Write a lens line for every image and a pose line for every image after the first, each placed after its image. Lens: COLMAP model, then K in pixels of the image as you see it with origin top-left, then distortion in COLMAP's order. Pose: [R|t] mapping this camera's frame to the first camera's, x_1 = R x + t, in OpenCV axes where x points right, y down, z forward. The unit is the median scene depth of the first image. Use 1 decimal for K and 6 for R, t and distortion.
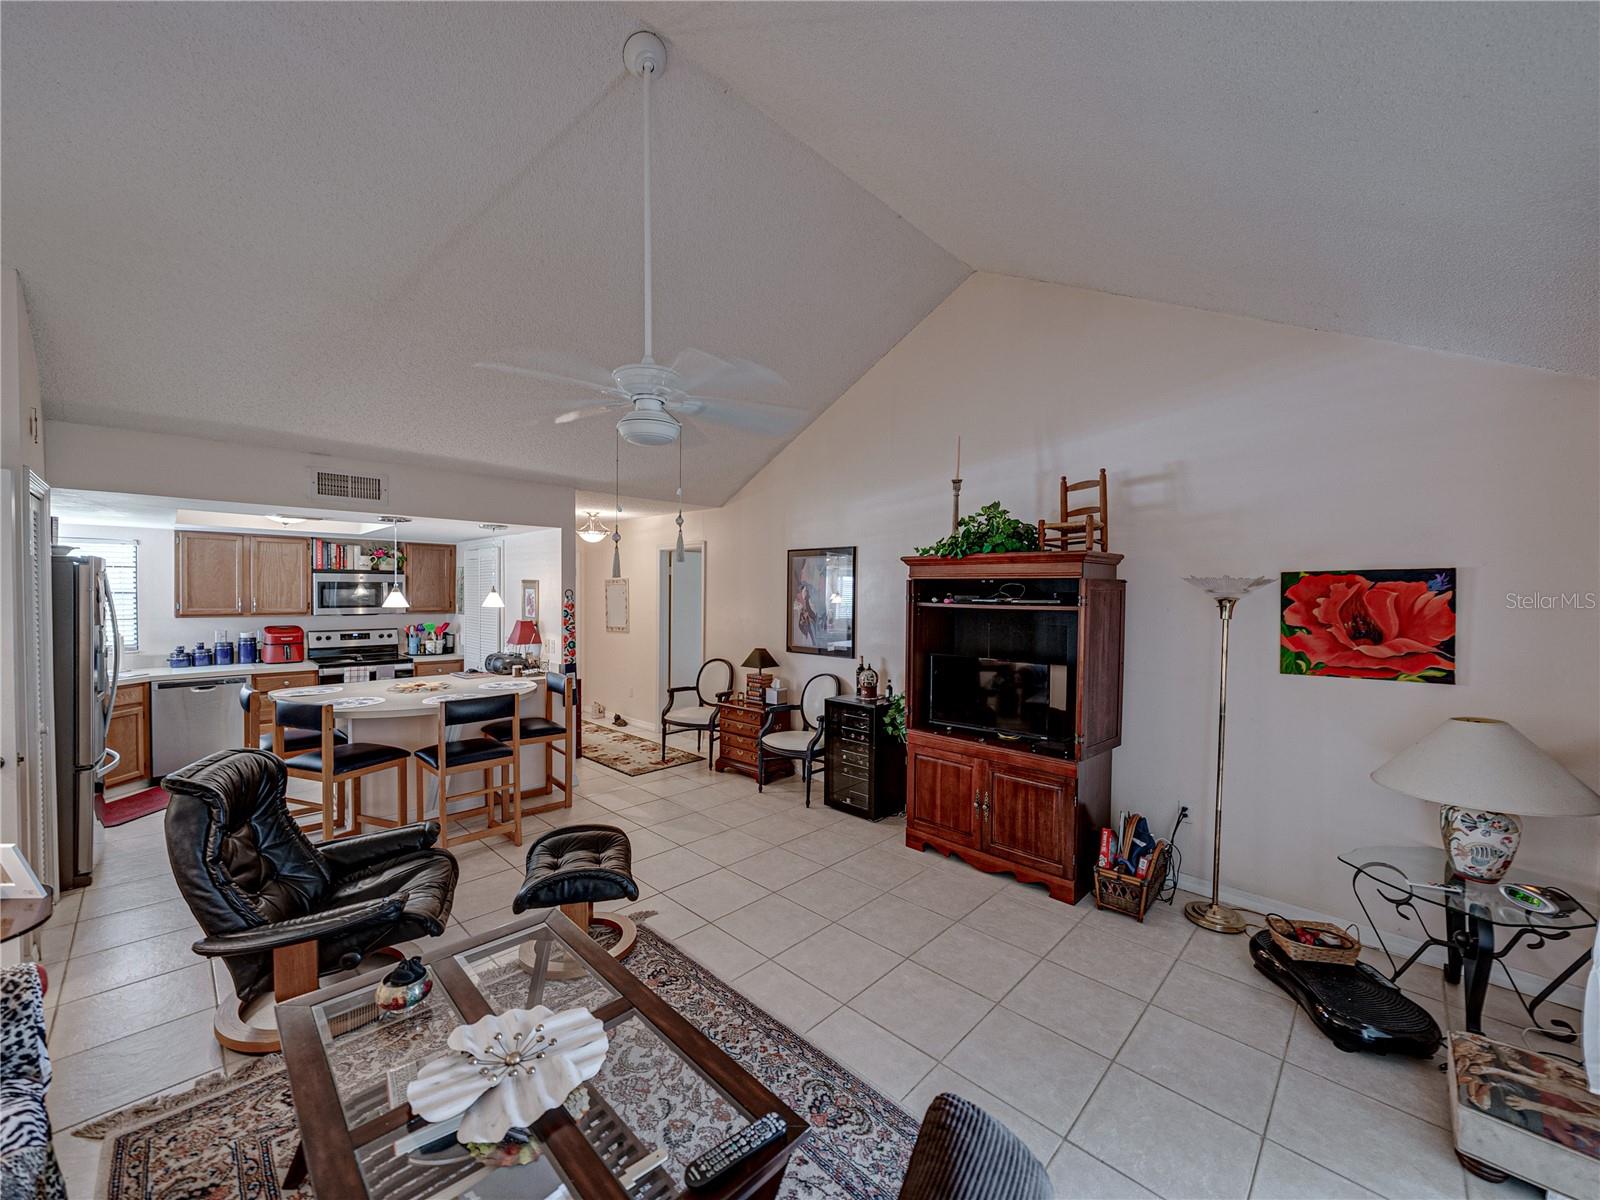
lens RADIAL K [[623.7, 0, 805.3], [0, 623.7, 605.2], [0, 0, 1]] dist [-0.001272, 0.000257]
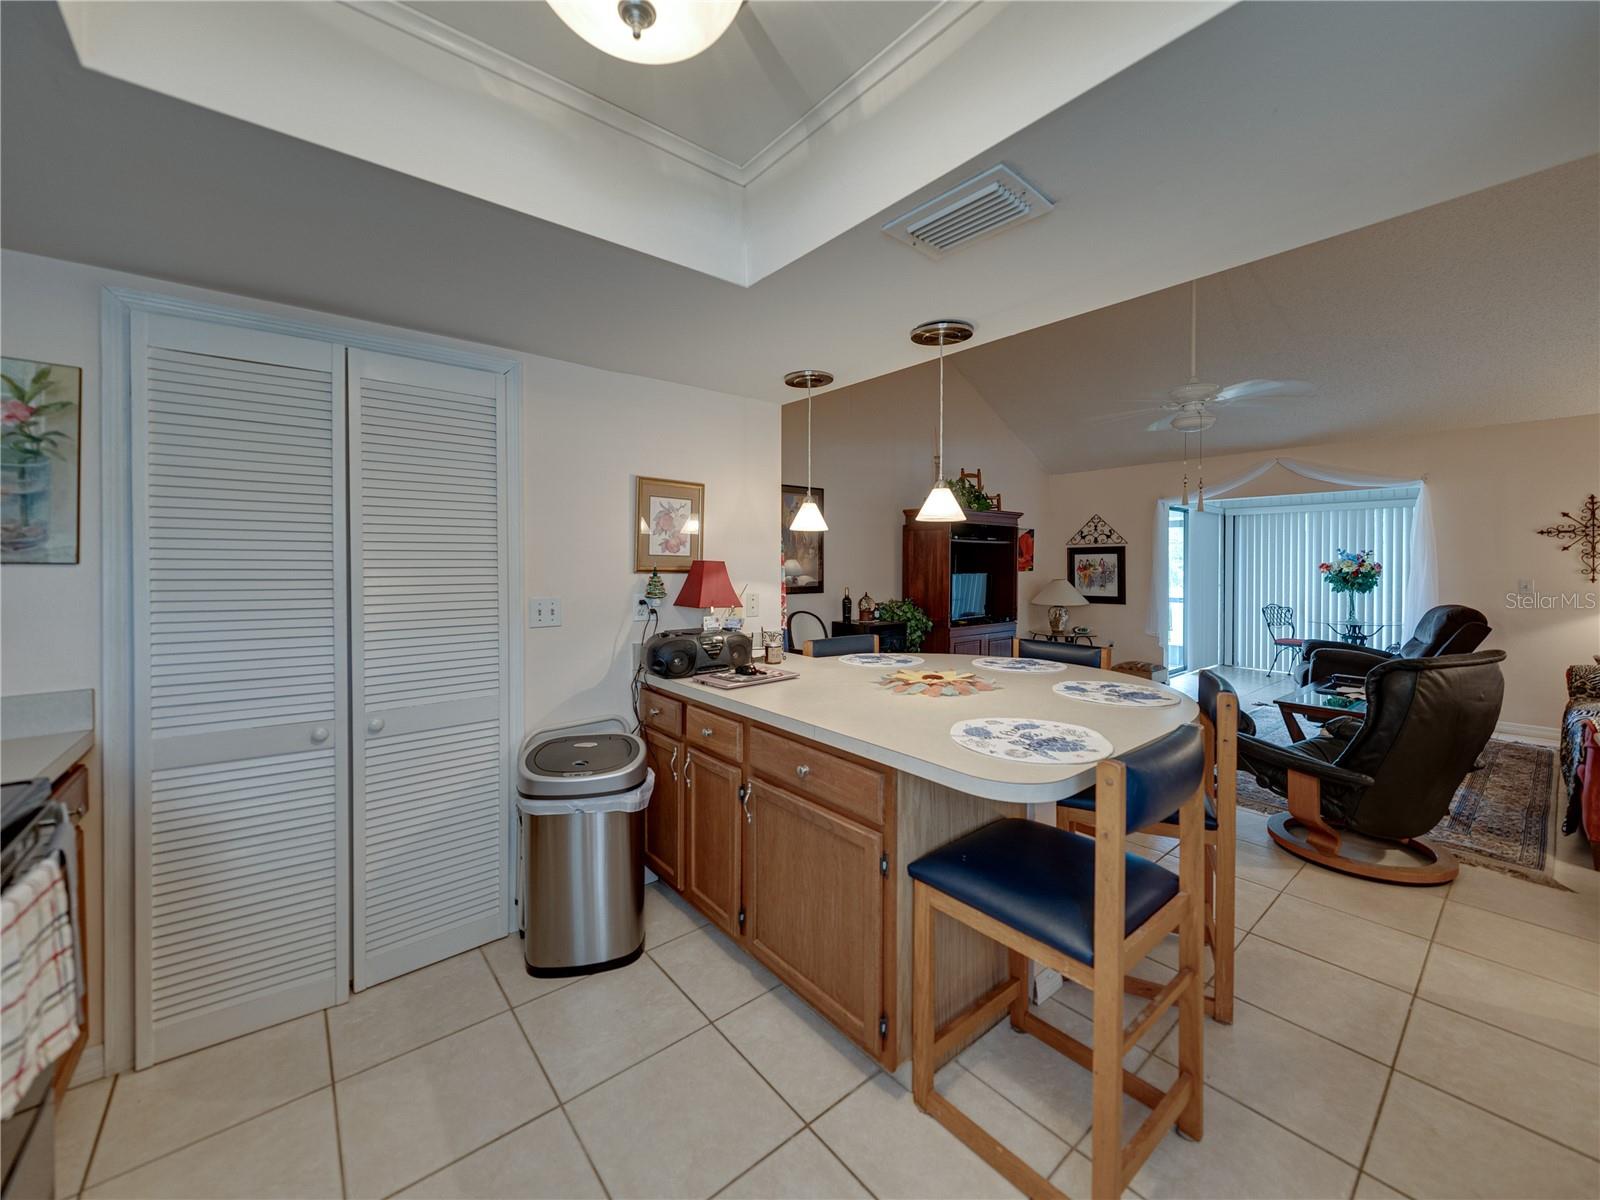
lens RADIAL K [[623.7, 0, 790.0], [0, 623.7, 564.8], [0, 0, 1]] dist [-0.001272, 0.000257]
pose [[0.128171, -0.013990, 0.991653, -0.940166], [0.022520, 0.999684, 0.011193, 0.022322], [-0.991496, 0.020898, 0.128446, 0.860901]]
